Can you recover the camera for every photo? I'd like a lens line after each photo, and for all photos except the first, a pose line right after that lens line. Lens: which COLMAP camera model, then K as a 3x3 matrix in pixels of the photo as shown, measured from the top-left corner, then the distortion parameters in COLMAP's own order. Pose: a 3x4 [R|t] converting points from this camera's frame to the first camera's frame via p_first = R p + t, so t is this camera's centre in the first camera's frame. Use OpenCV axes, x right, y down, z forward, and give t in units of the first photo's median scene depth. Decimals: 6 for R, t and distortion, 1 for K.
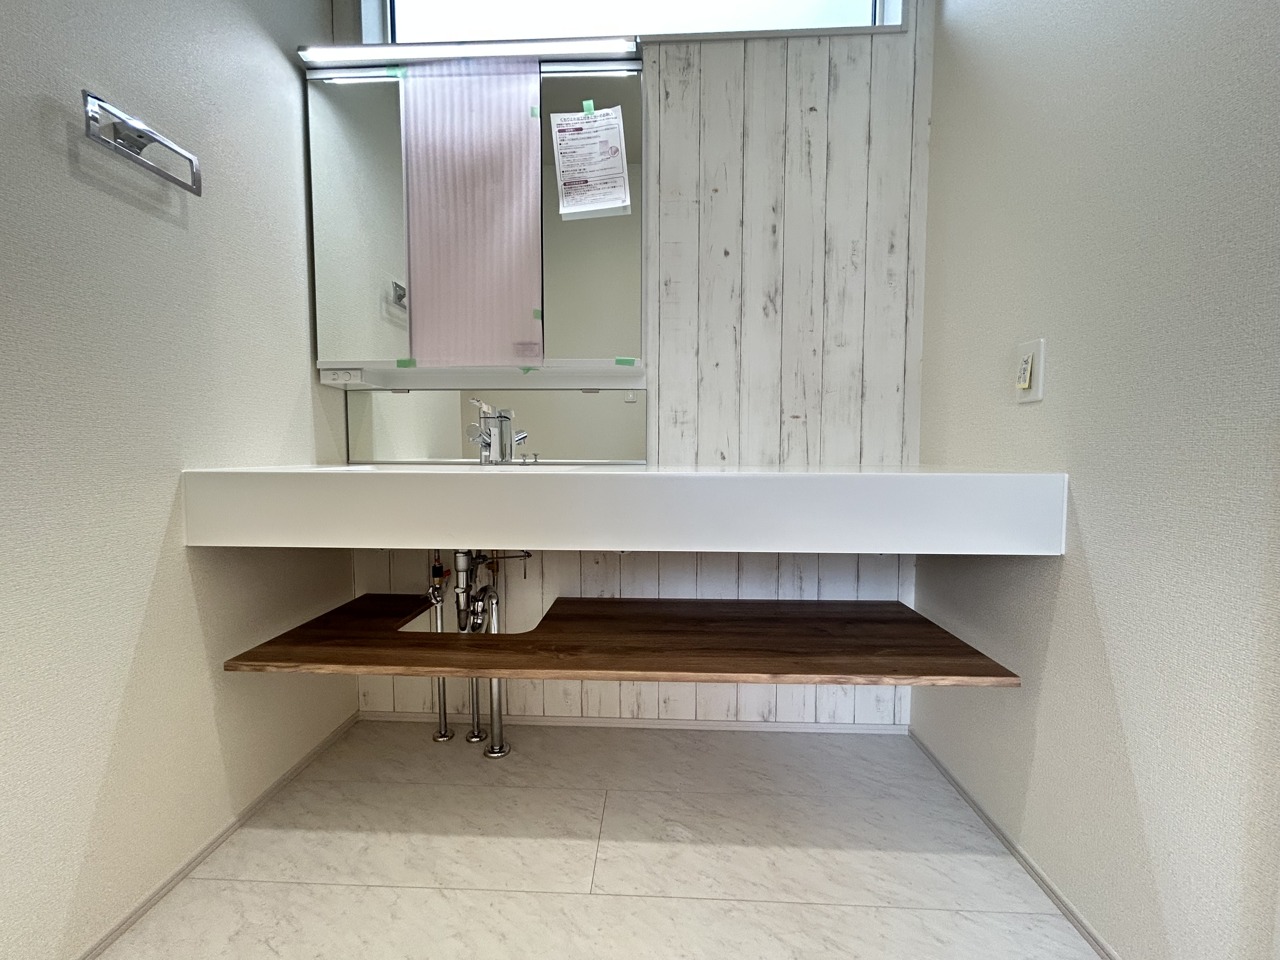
lens RADIAL K [[519.3, 0, 636.2], [0, 519.3, 481.6], [0, 0, 1]] dist [0.000004, 0.002077]
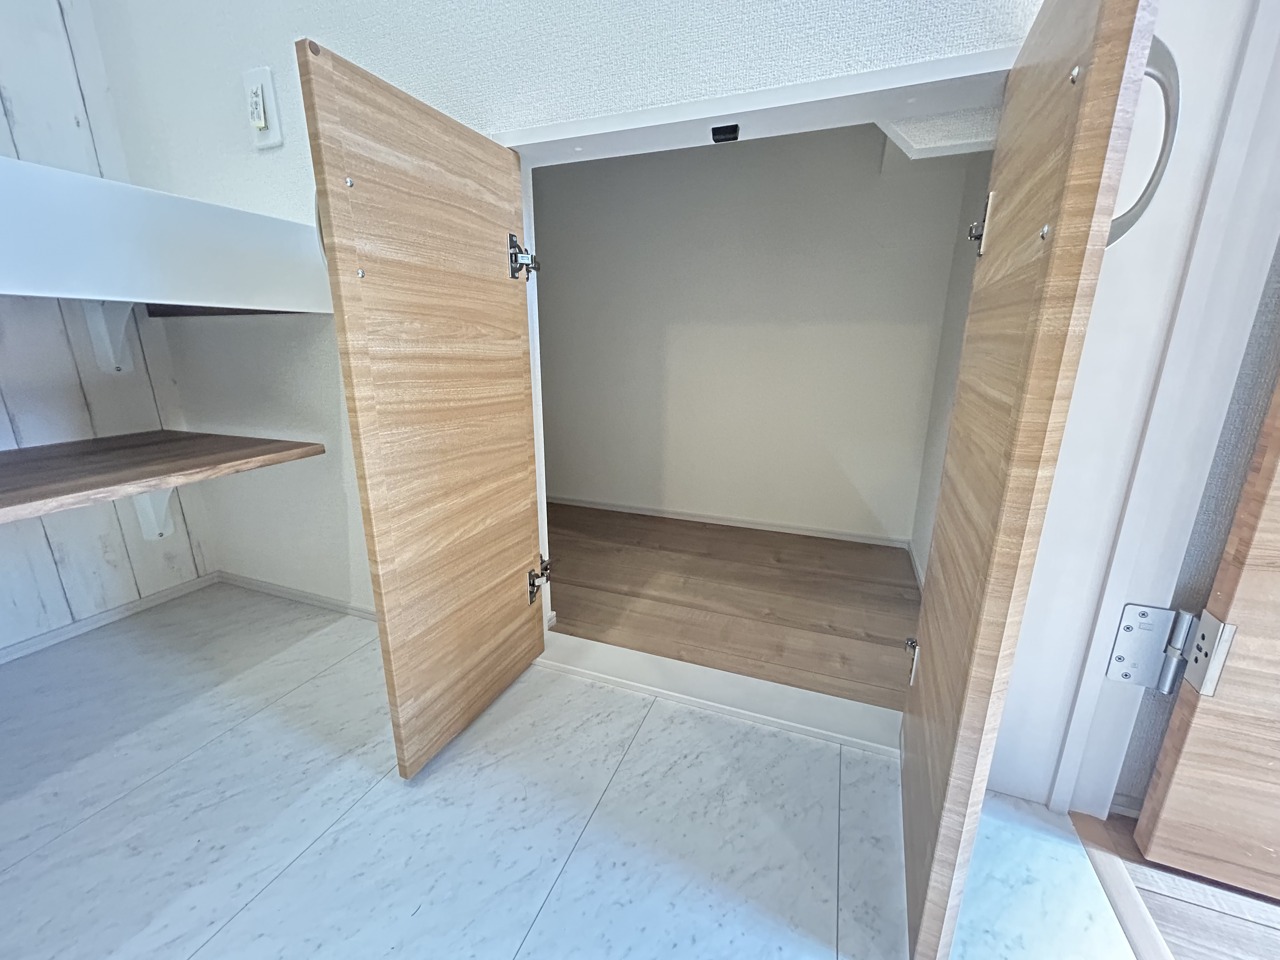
lens RADIAL K [[519.3, 0, 640.6], [0, 519.3, 479.0], [0, 0, 1]] dist [0.000004, 0.002077]
pose [[0.317442, -0.242104, 0.916851, -0.009950], [0.059624, 0.970042, 0.235506, 0.176789], [-0.946402, -0.020094, 0.322367, 0.060224]]
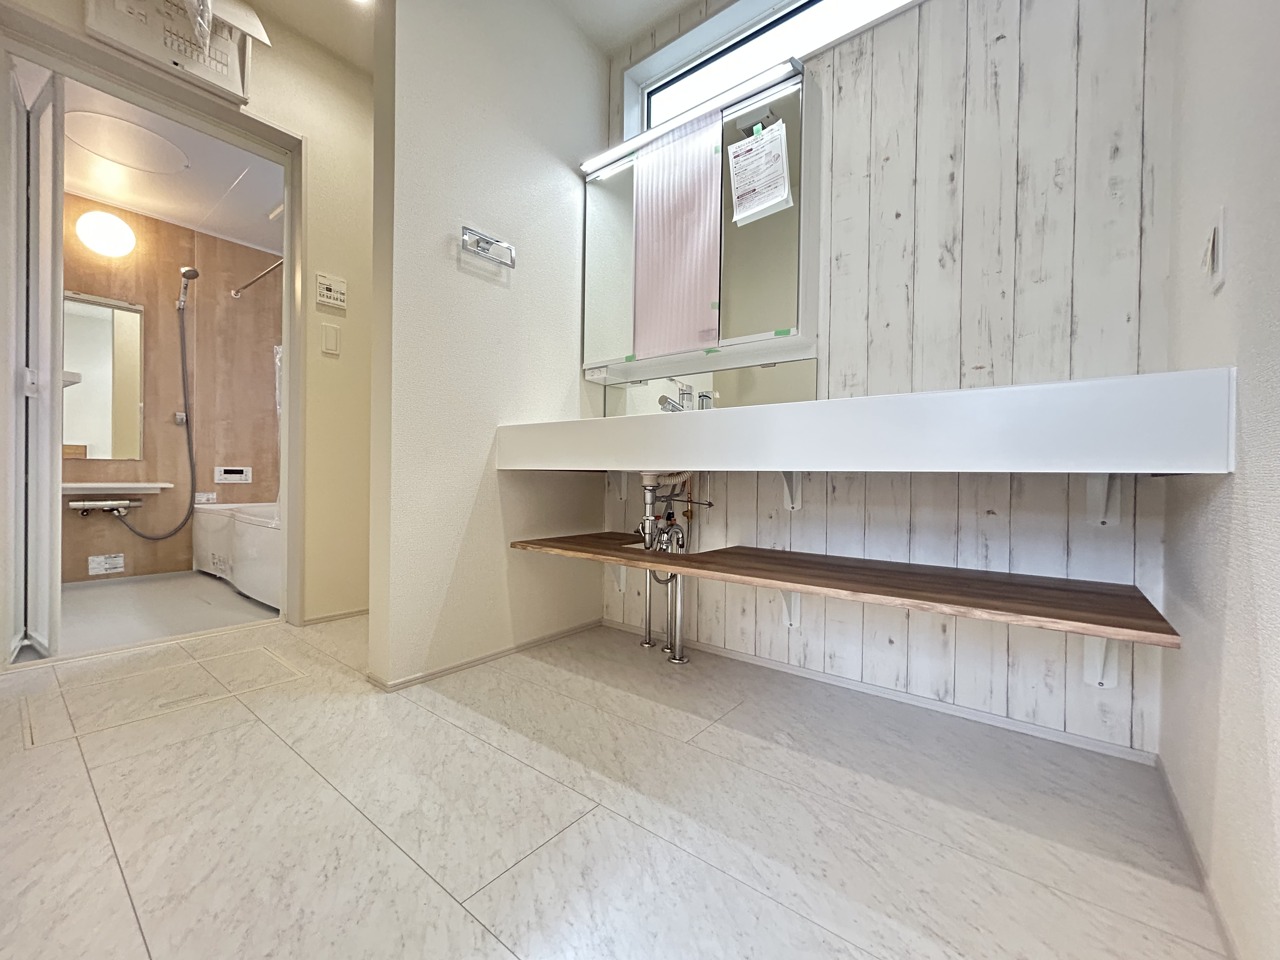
lens RADIAL K [[519.3, 0, 639.3], [0, 519.3, 483.4], [0, 0, 1]] dist [0.000004, 0.002077]
pose [[0.812537, 0.017751, -0.582639, 0.390924], [-0.052160, 0.997741, -0.042344, 0.164158], [0.580571, 0.064797, 0.811627, -0.090537]]
